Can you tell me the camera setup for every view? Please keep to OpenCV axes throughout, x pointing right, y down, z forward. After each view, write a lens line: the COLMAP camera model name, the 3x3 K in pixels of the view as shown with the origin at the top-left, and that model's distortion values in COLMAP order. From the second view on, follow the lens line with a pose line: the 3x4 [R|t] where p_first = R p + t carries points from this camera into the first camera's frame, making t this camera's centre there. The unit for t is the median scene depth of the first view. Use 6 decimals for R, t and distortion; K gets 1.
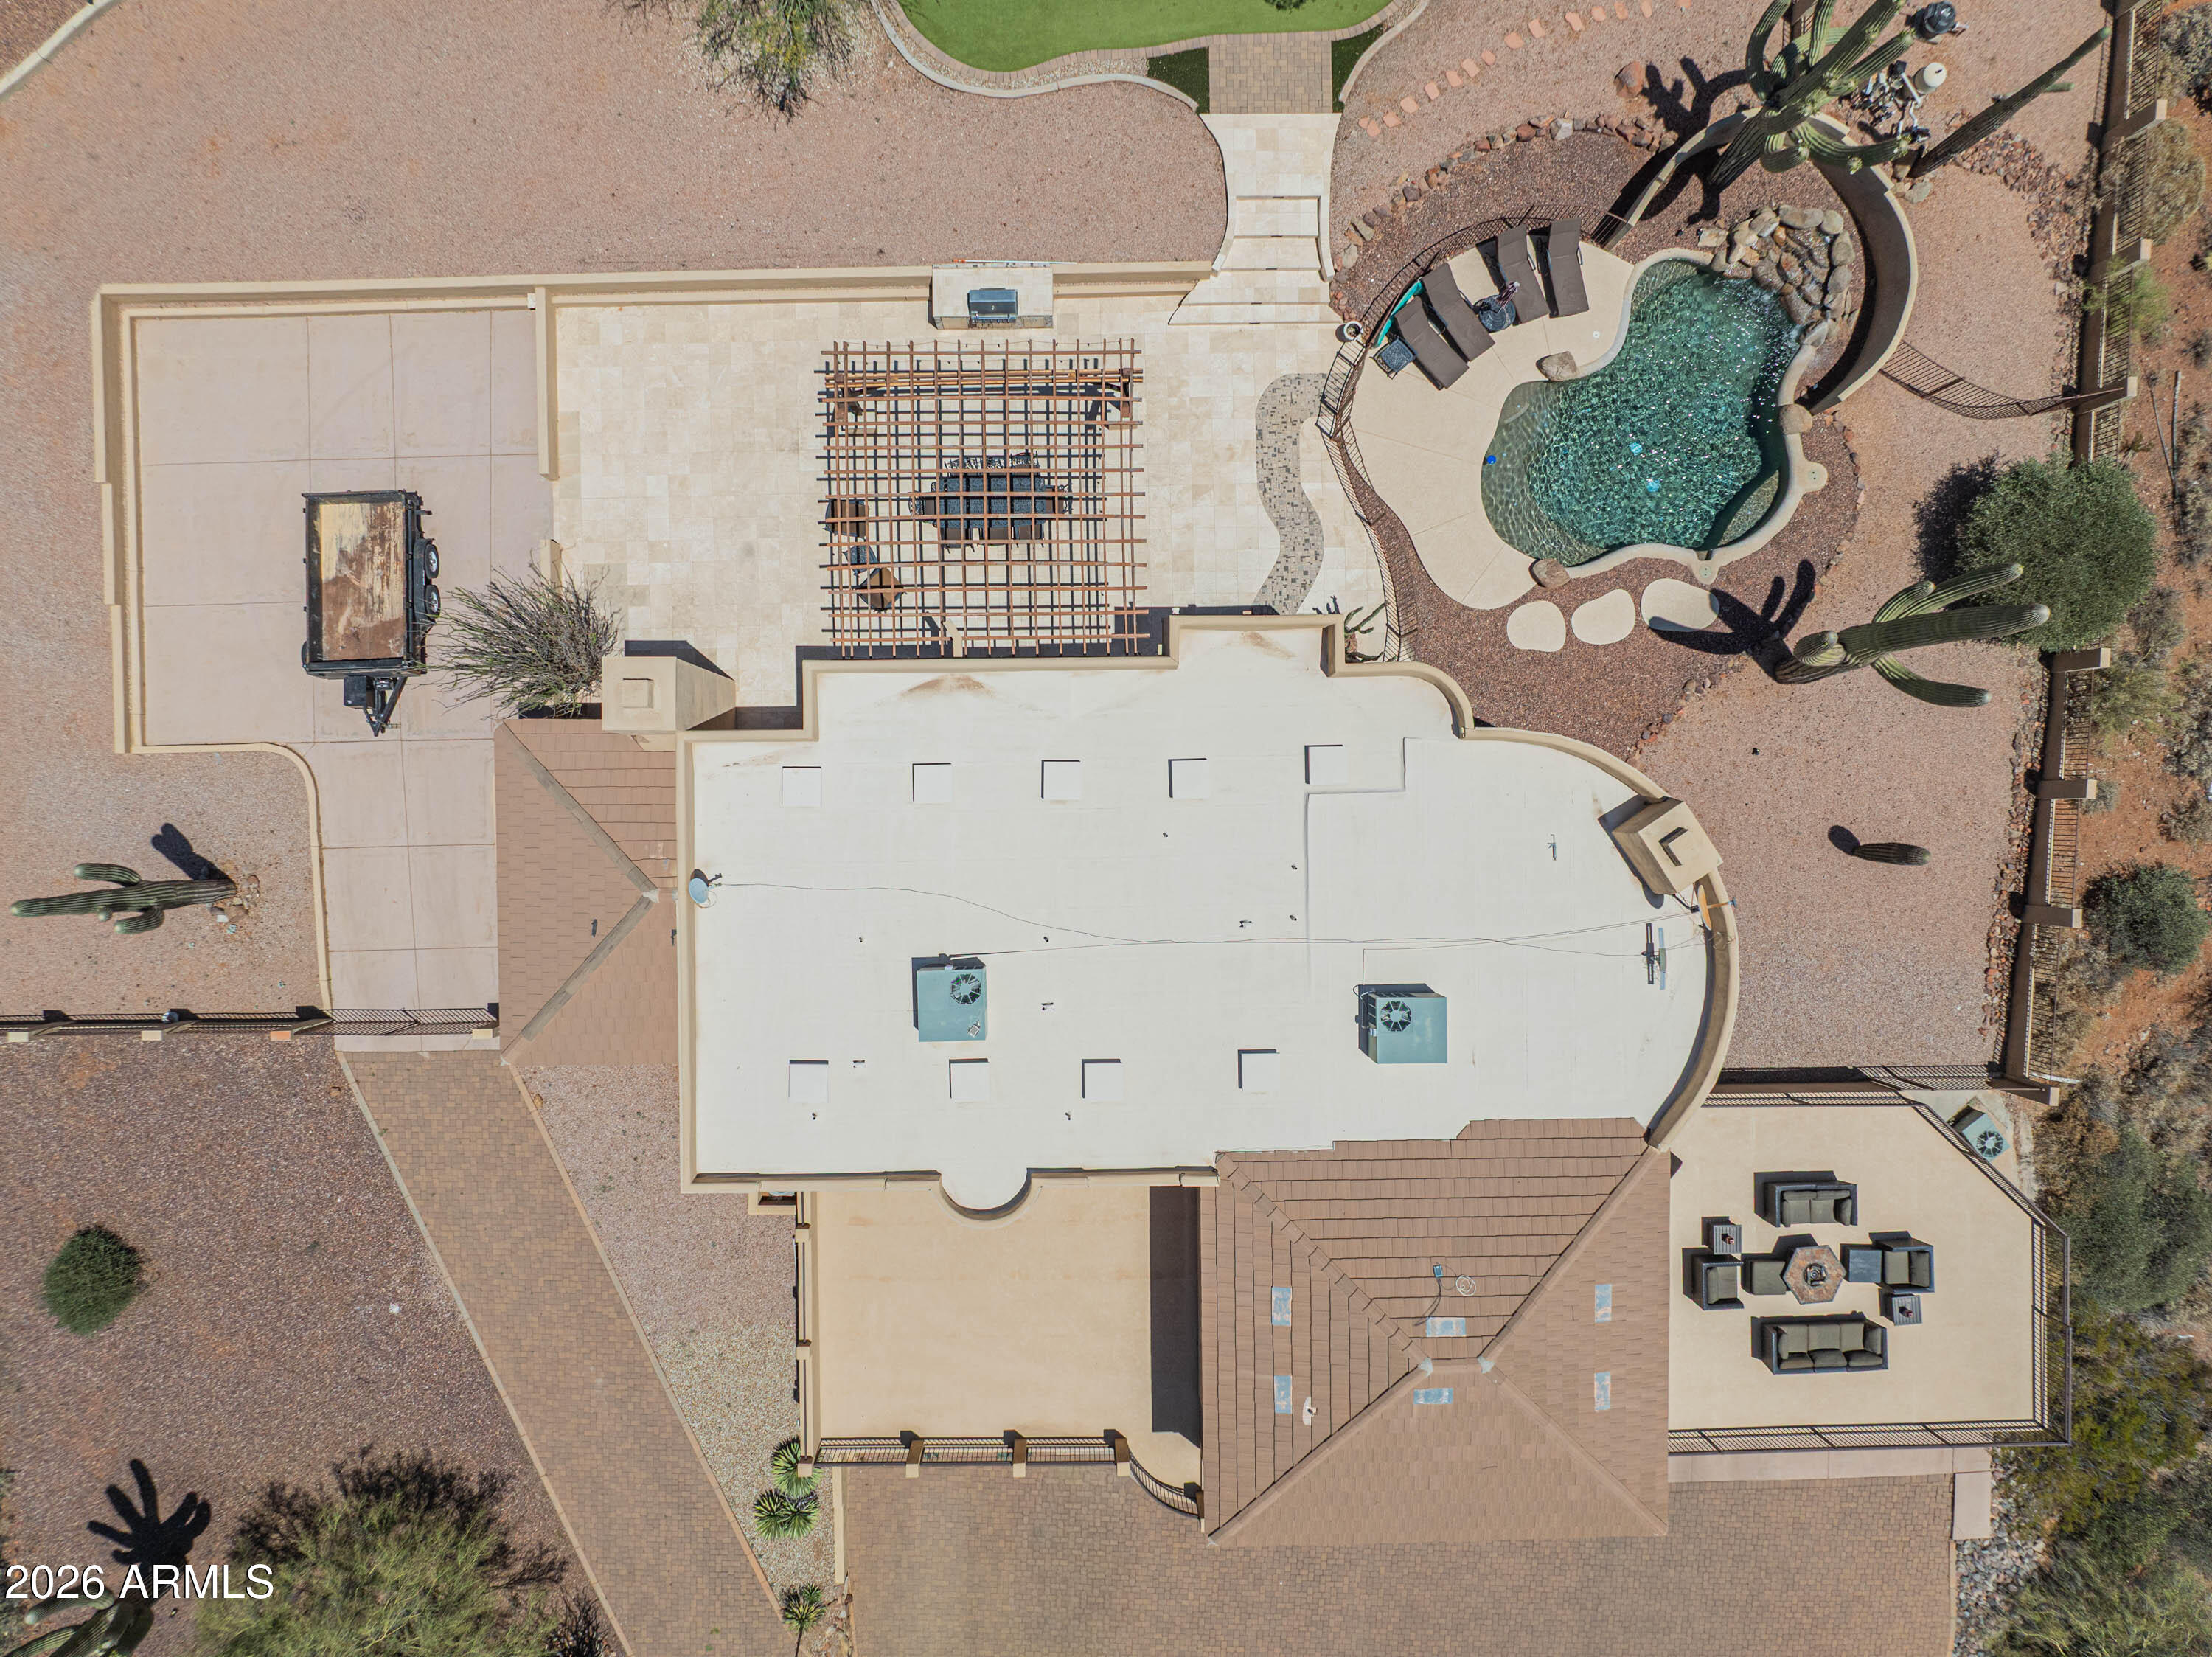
lens RADIAL K [[1571.1, 0, 1099.4], [0, 1571.1, 913.0], [0, 0, 1]] dist [-0.065722, 0.033665]
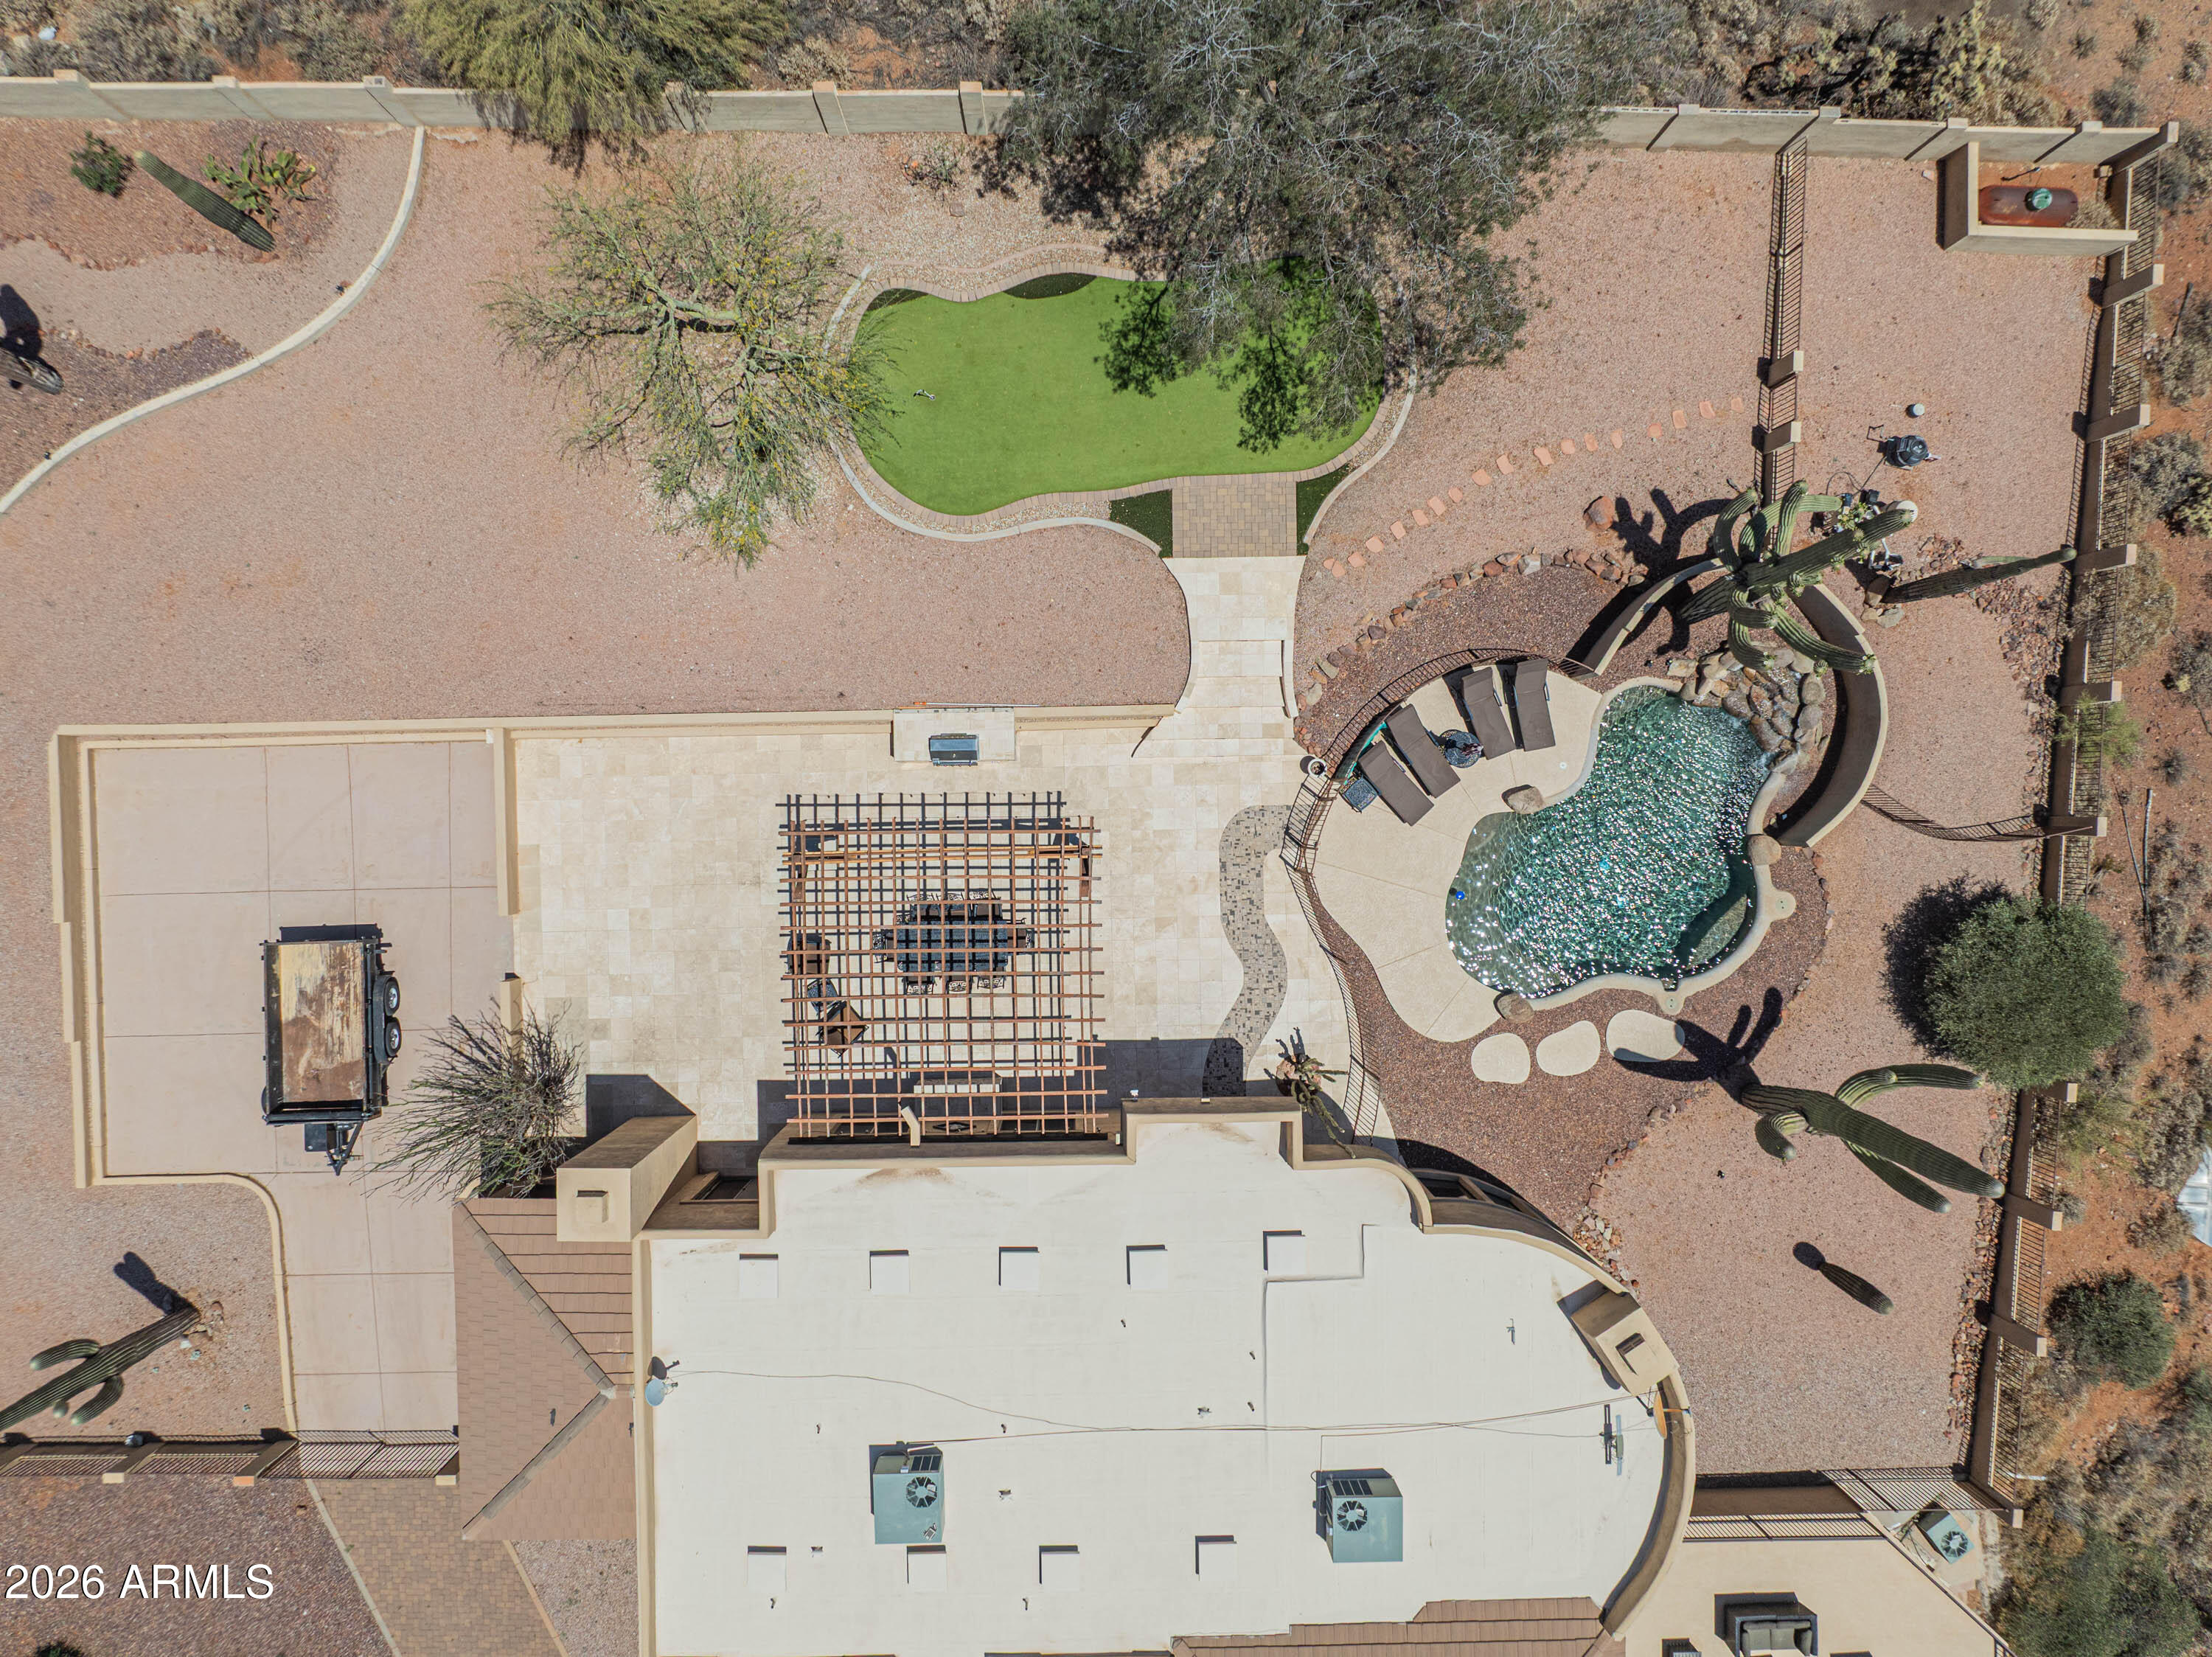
lens RADIAL K [[1550.8, 0, 1106.0], [0, 1550.8, 828.5], [0, 0, 1]] dist [-0.051370, 0.017204]
pose [[0.999999, 0.001665, -0.000474, 0.028634], [-0.001669, 0.999956, -0.009240, -0.325723], [0.000459, 0.009241, 0.999957, 0.012230]]
